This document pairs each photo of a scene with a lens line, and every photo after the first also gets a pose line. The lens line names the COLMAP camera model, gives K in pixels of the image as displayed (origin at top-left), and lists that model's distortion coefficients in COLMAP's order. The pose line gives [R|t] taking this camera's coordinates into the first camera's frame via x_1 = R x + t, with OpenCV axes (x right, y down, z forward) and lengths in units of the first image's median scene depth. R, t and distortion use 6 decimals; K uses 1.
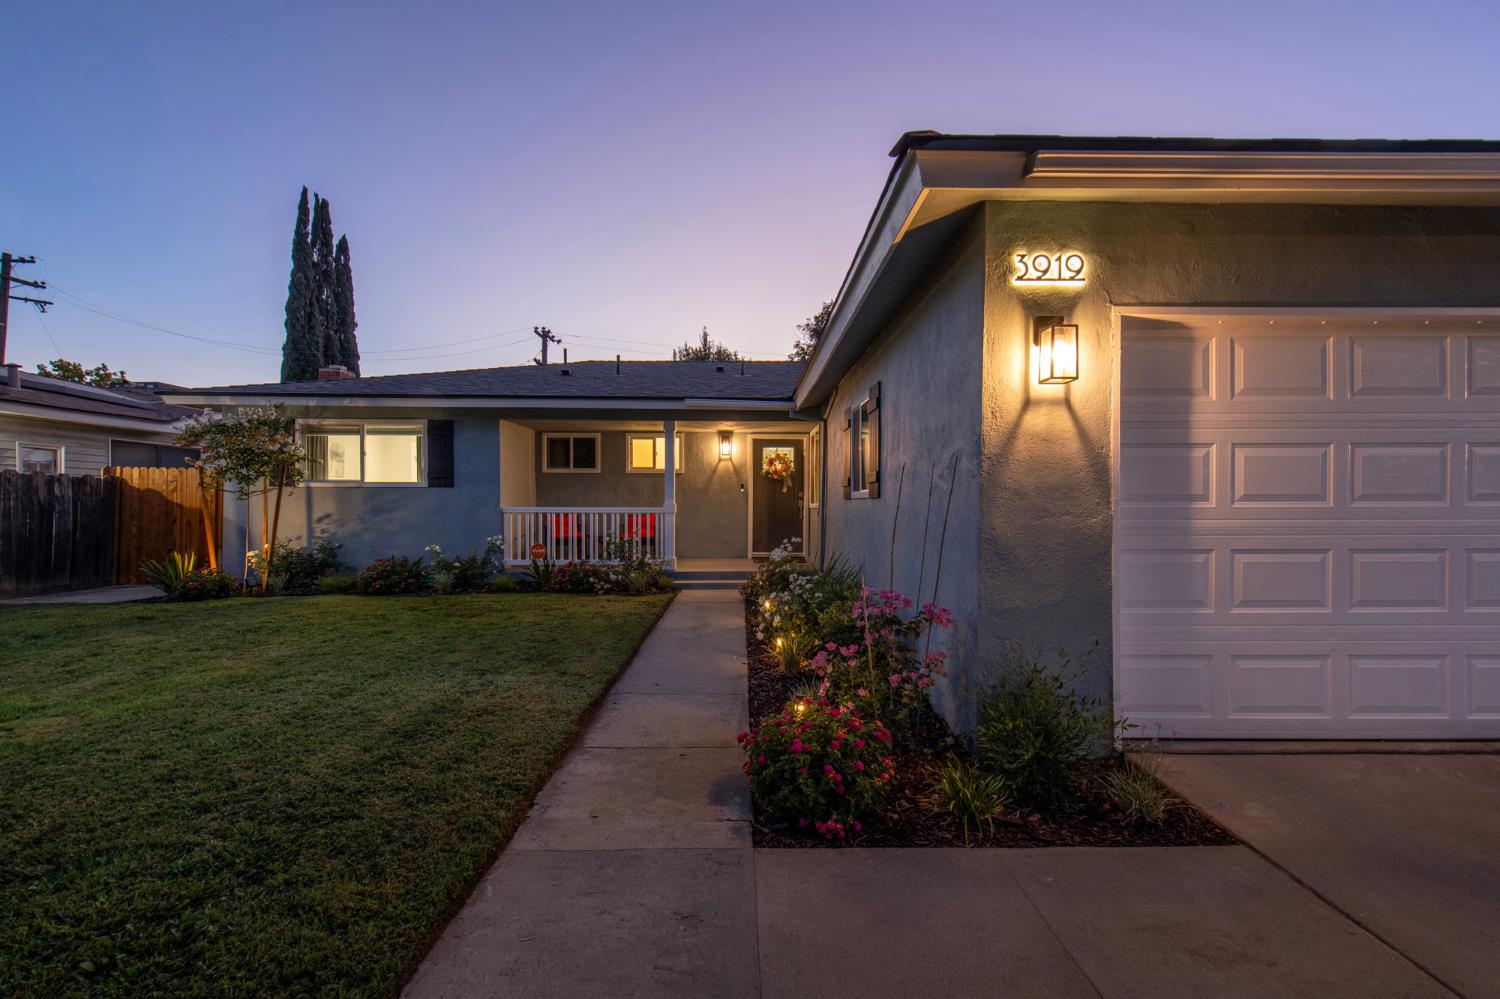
lens RADIAL K [[620.6, 0, 750.0], [0, 620.6, 499.5], [0, 0, 1]] dist [-0.000429, -0.000097]
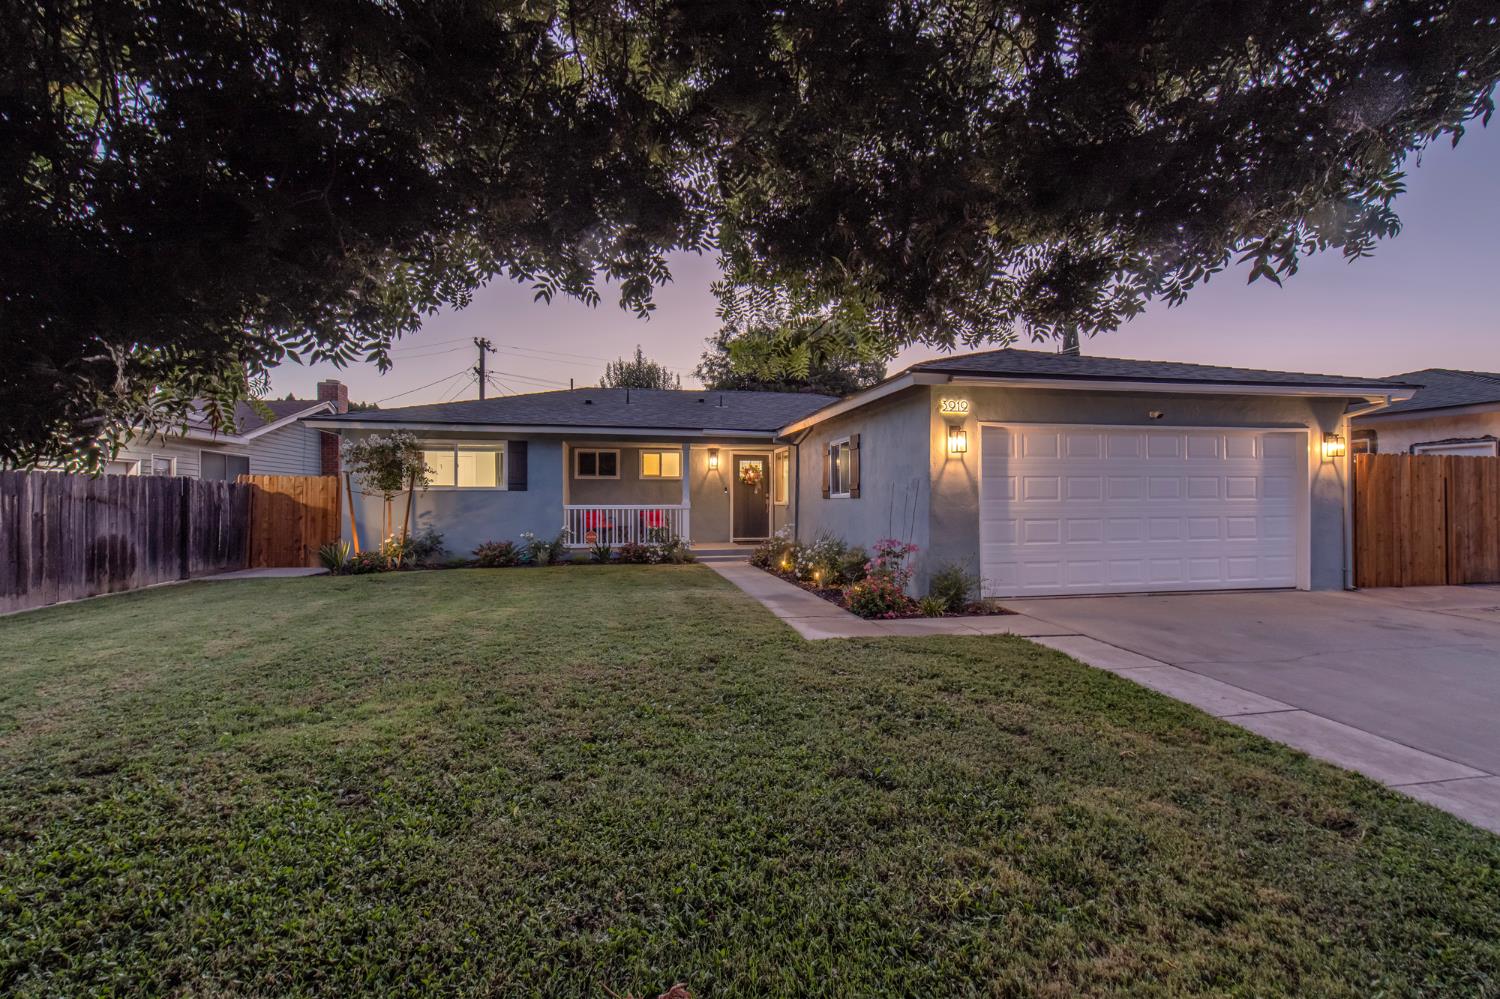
lens RADIAL K [[603.9, 0, 748.3], [0, 603.9, 486.8], [0, 0, 1]] dist [0.000109, -0.000011]
pose [[0.985330, -0.000367, 0.170658, -0.228429], [0.003572, 0.999823, -0.018475, -0.002137], [-0.170621, 0.018814, 0.985157, -0.378708]]
